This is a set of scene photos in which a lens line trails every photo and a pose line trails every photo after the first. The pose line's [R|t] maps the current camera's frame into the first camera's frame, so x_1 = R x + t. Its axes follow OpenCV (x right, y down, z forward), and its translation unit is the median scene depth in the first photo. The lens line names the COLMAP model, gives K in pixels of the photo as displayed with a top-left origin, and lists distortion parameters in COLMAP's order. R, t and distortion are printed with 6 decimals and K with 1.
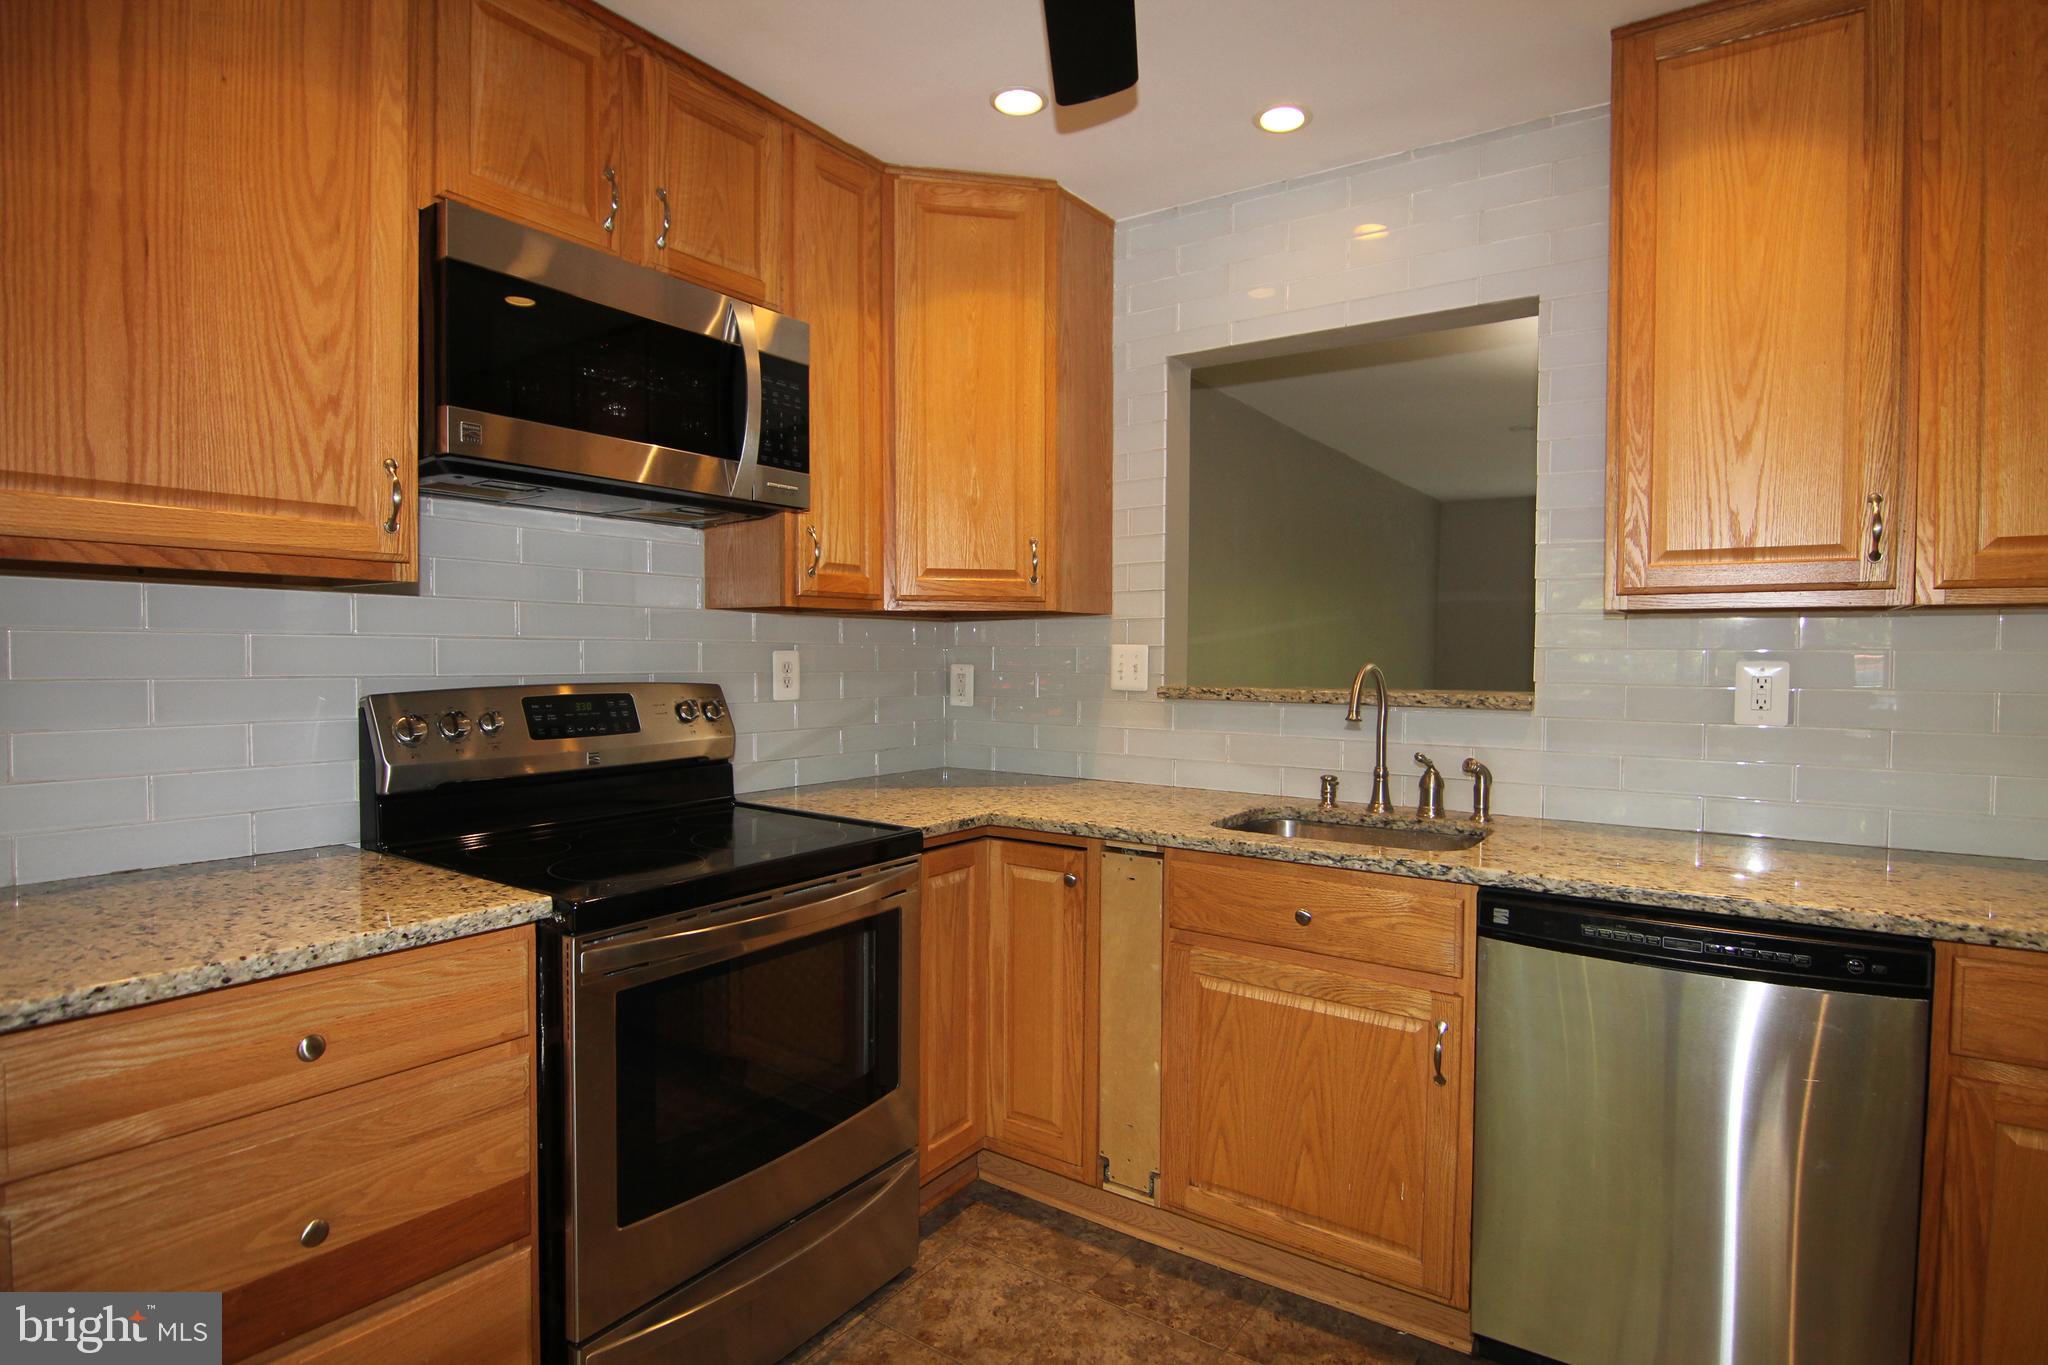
lens RADIAL K [[1043.0, 0, 1050.4], [0, 1043.0, 683.6], [0, 0, 1]] dist [-0.006796, -0.010283]
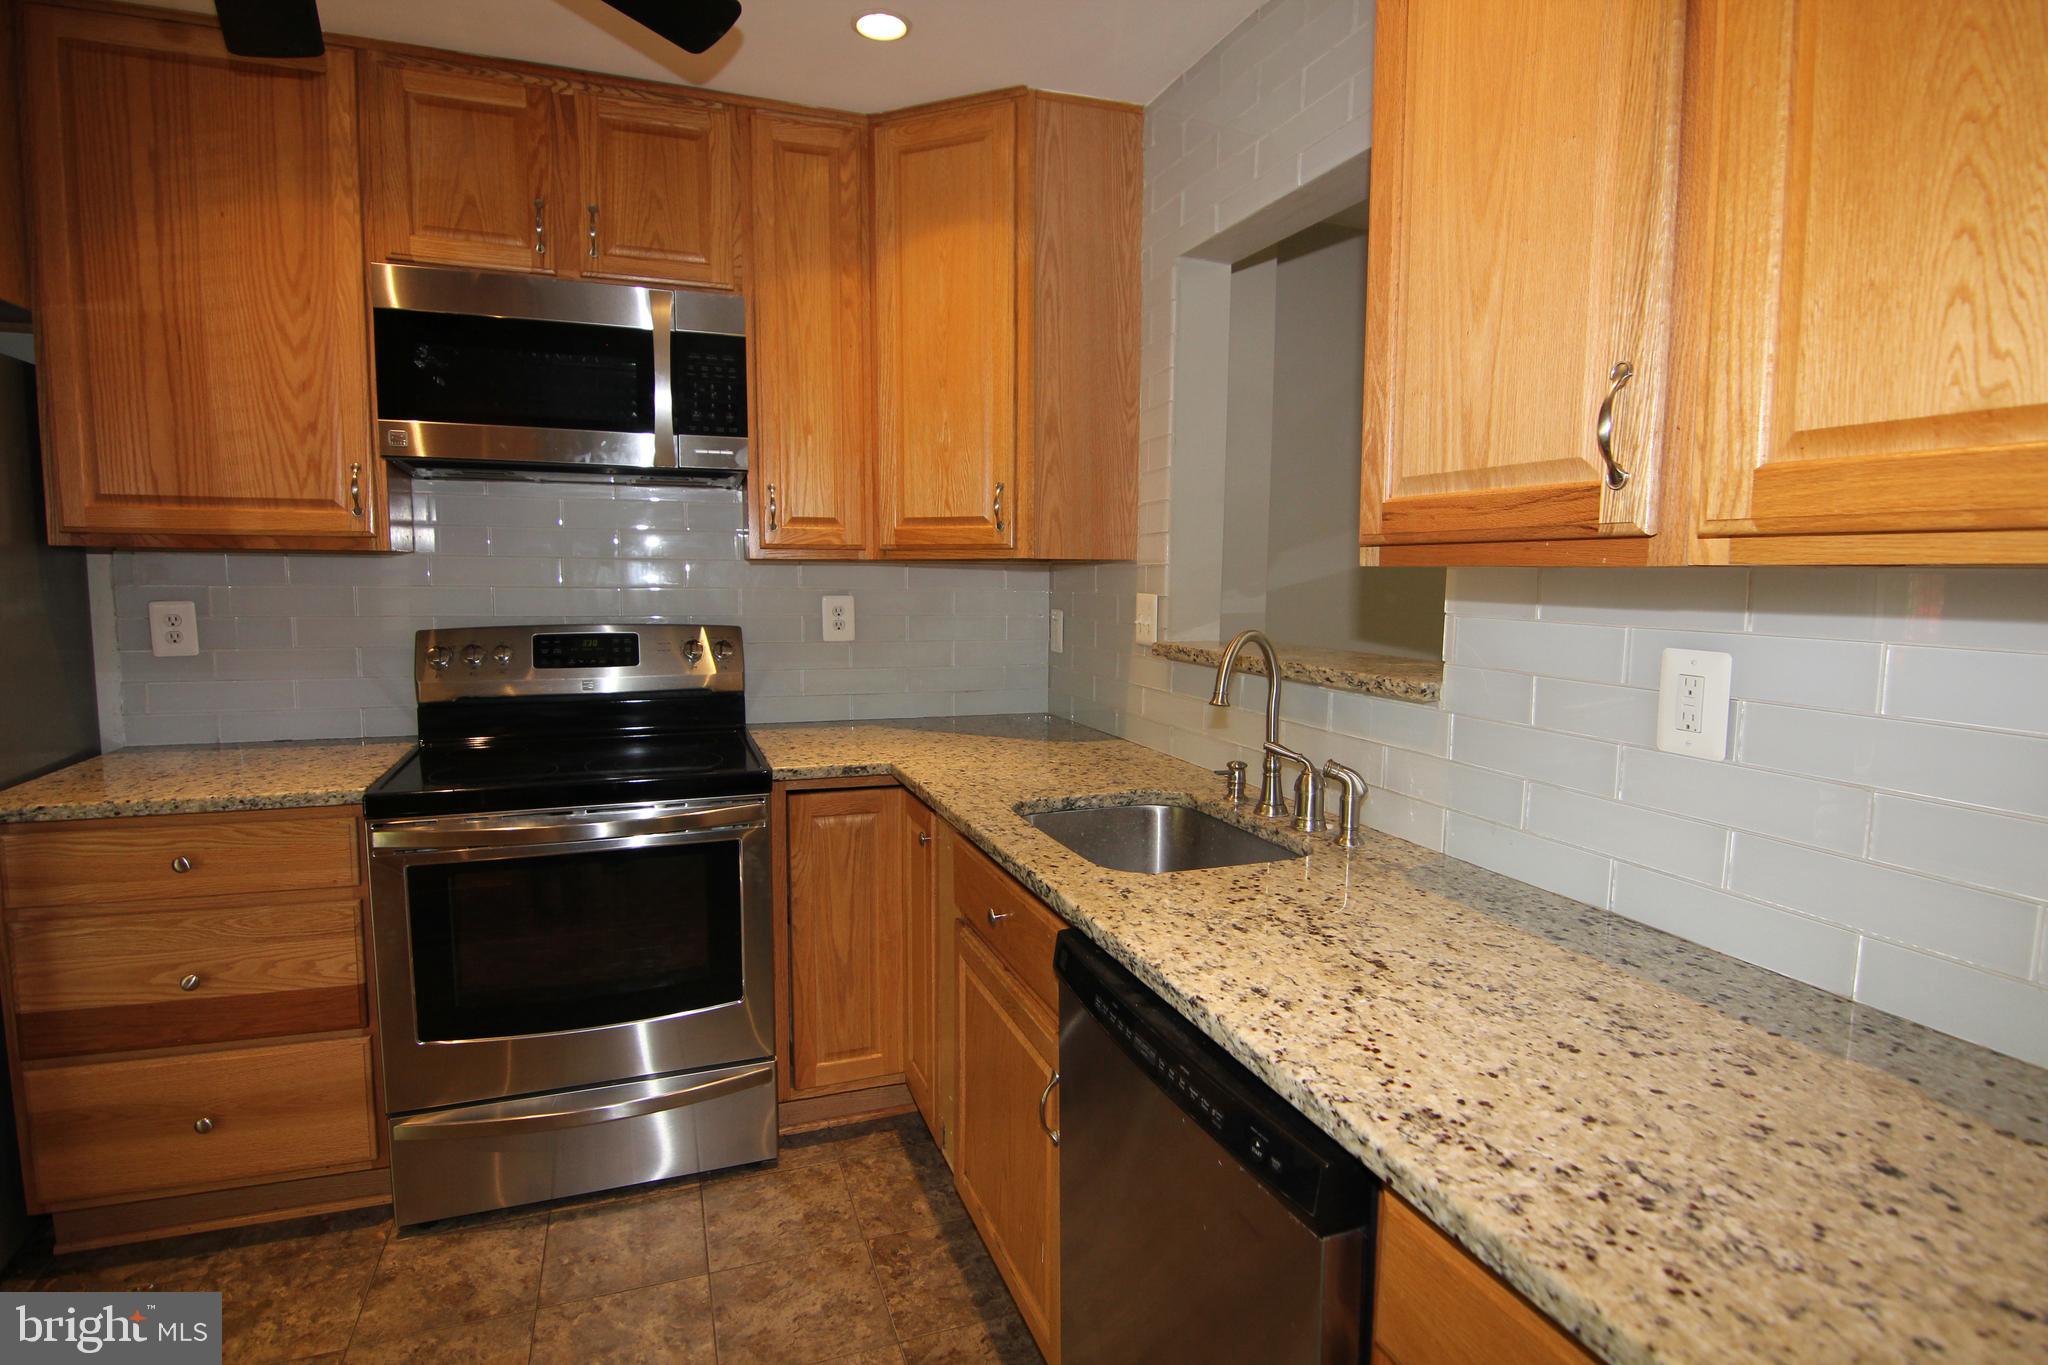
lens RADIAL K [[1043.0, 0, 1042.9], [0, 1043.0, 685.1], [0, 0, 1]] dist [-0.006796, -0.010283]
pose [[0.817742, 0.064016, -0.572014, 0.961263], [-0.021687, 0.996517, 0.080521, -0.054034], [0.575177, -0.053440, 0.816282, 0.396474]]
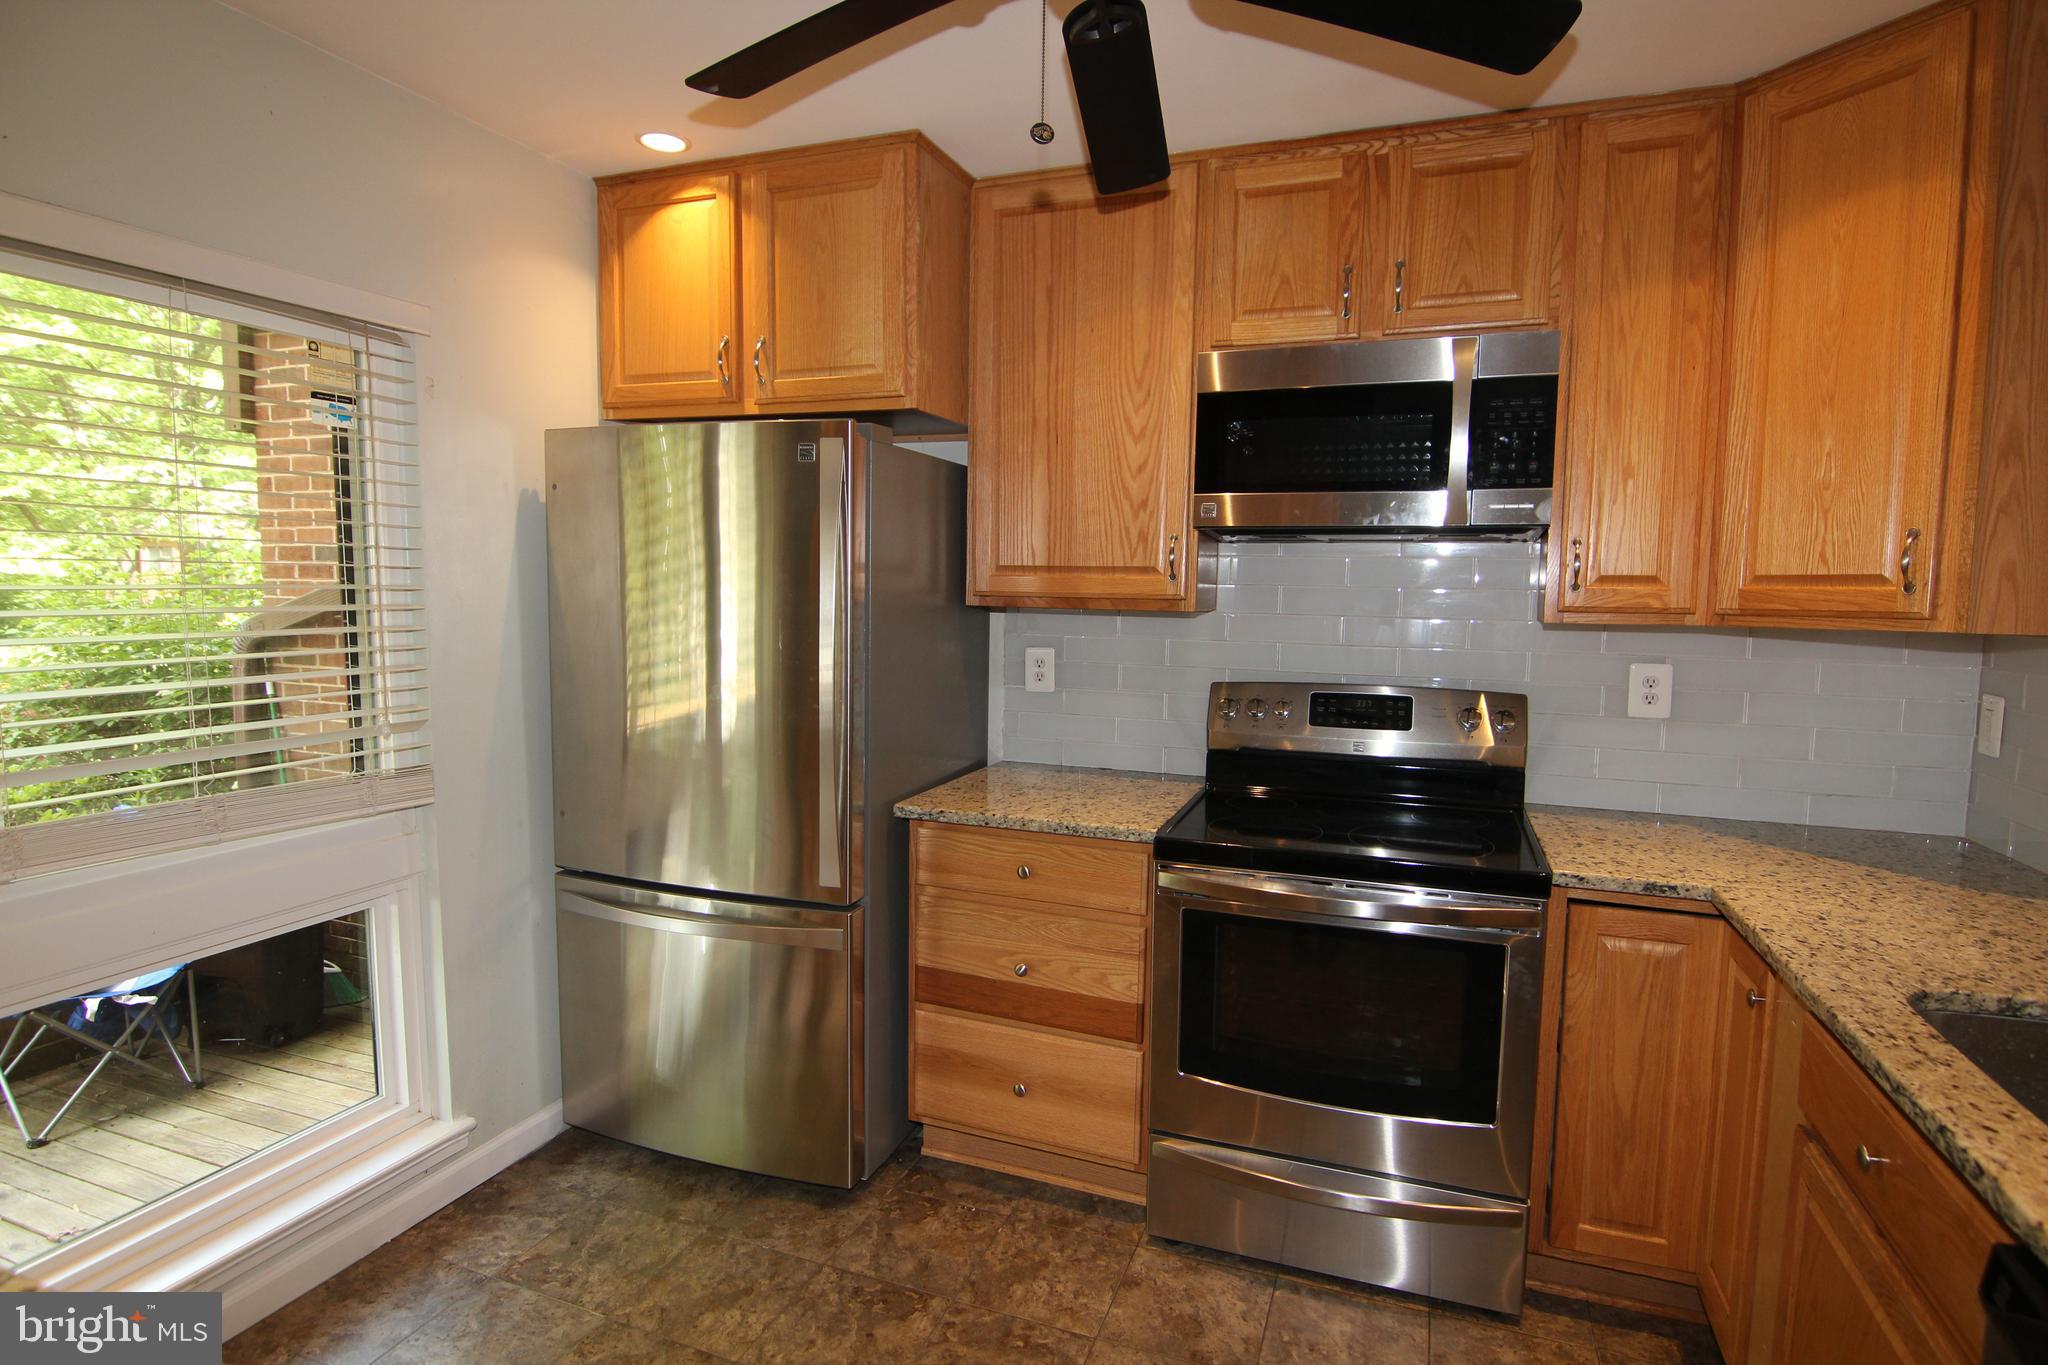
lens RADIAL K [[1043.0, 0, 1046.3], [0, 1043.0, 686.7], [0, 0, 1]] dist [-0.006796, -0.010283]
pose [[0.241499, 0.087540, -0.966445, 0.873556], [-0.041432, 0.995945, 0.079859, -0.109105], [0.969516, 0.020756, 0.244147, 0.456949]]
